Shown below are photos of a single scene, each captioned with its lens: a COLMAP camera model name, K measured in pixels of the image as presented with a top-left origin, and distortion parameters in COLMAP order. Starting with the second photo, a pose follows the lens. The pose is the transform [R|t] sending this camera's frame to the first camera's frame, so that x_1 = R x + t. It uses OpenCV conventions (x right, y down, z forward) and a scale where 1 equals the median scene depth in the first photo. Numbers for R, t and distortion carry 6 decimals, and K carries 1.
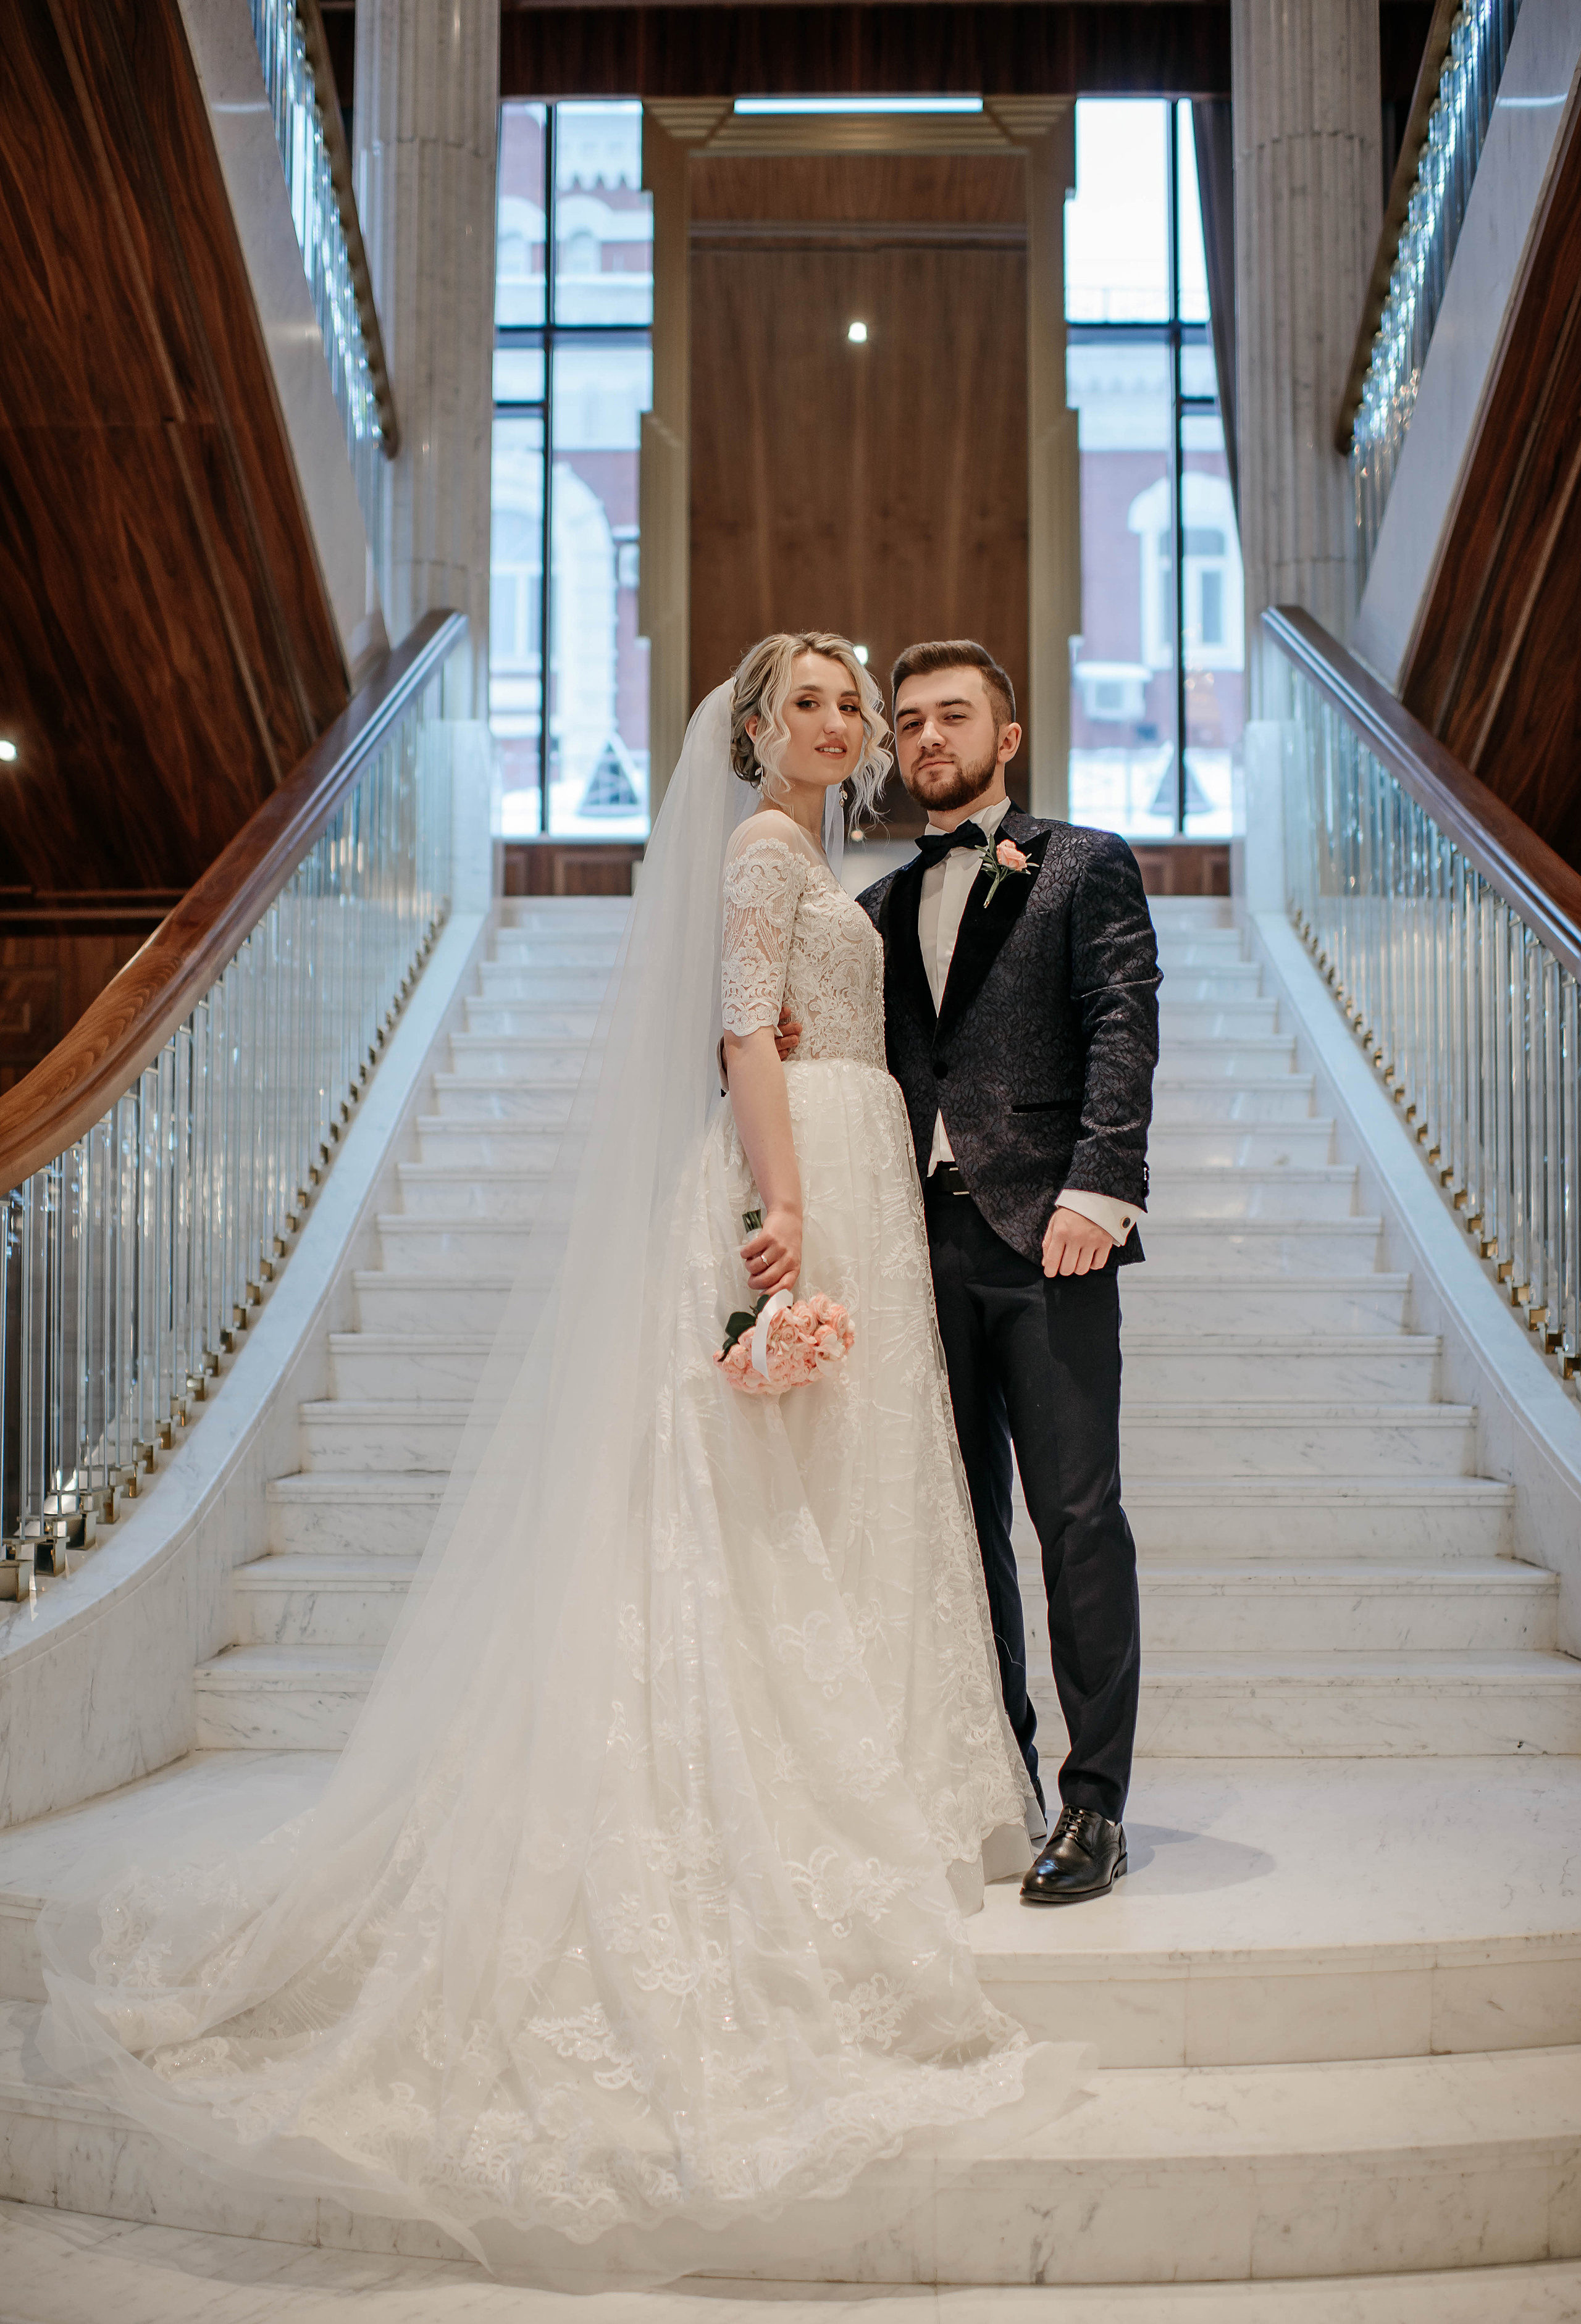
lens RADIAL K [[2438.7, 0, 790.5], [0, 2438.7, 1162.0], [0, 0, 1]] dist [-0.052536, 0.016128]
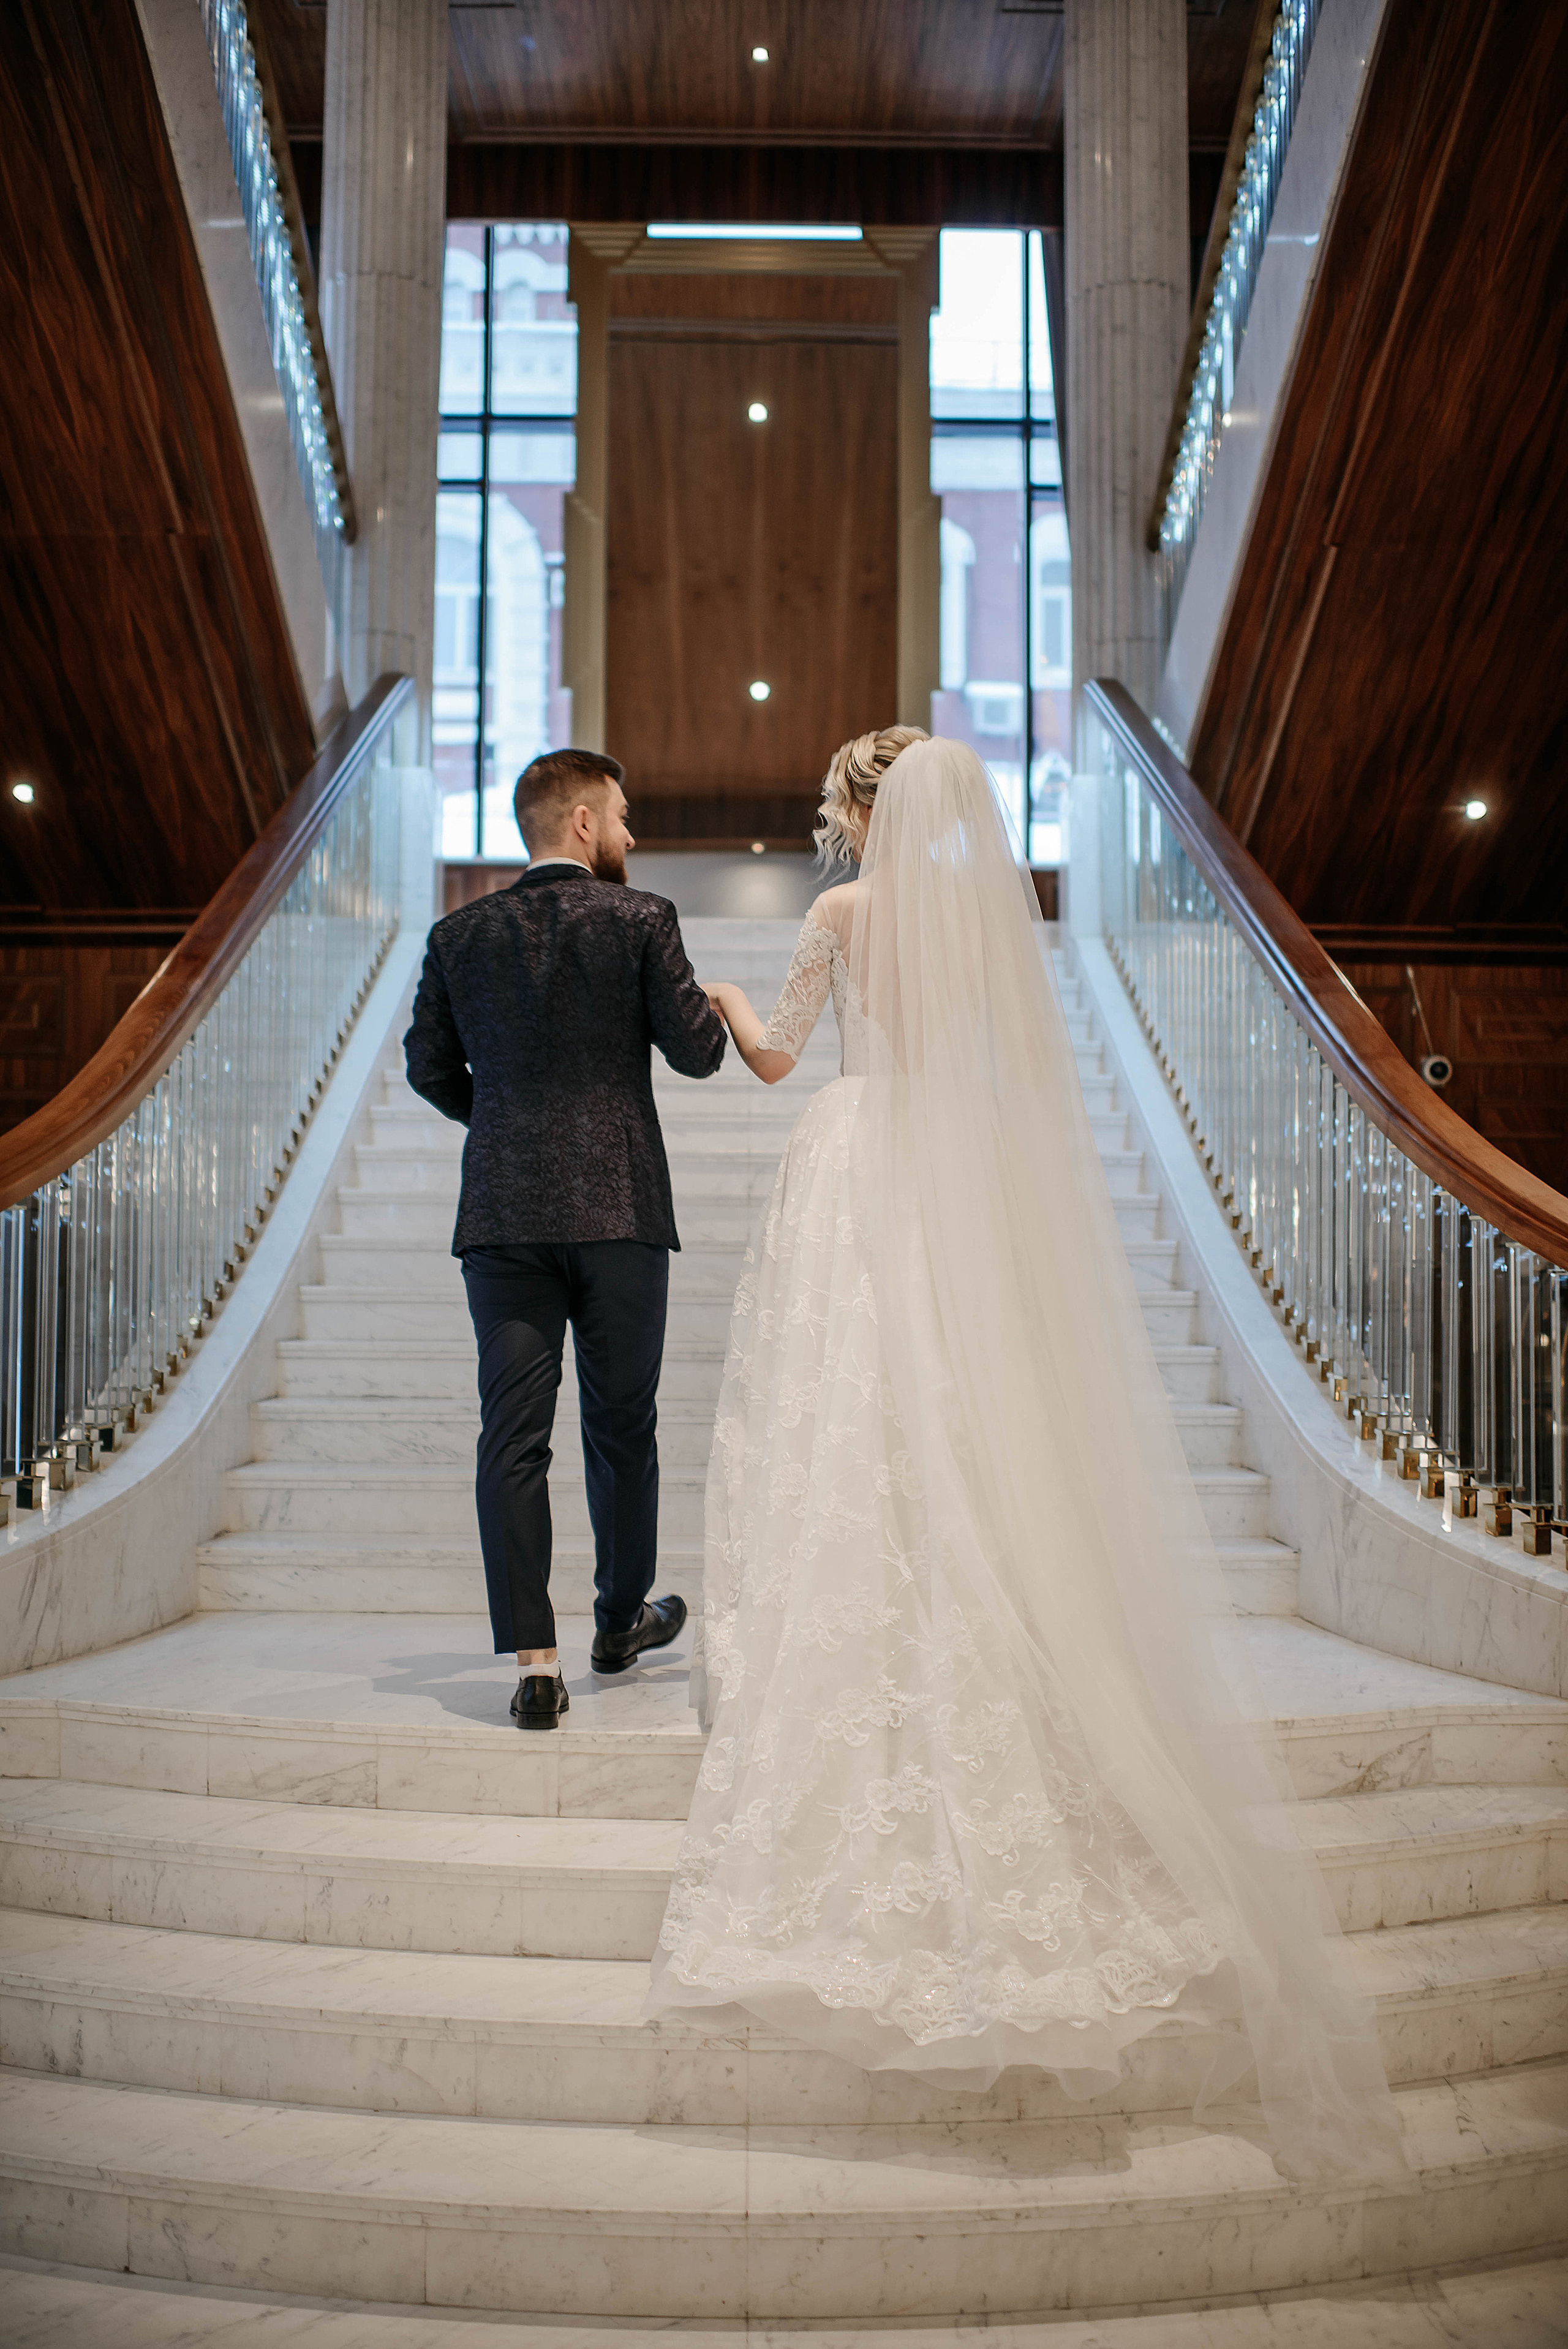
lens RADIAL K [[2328.7, 0, 784.9], [0, 2328.7, 1111.3], [0, 0, 1]] dist [-0.050761, 0.001276]
pose [[0.999526, 0.006274, 0.030153, 0.016416], [-0.006047, 0.999953, -0.007641, -0.008251], [-0.030199, 0.007455, 0.999516, -0.151568]]
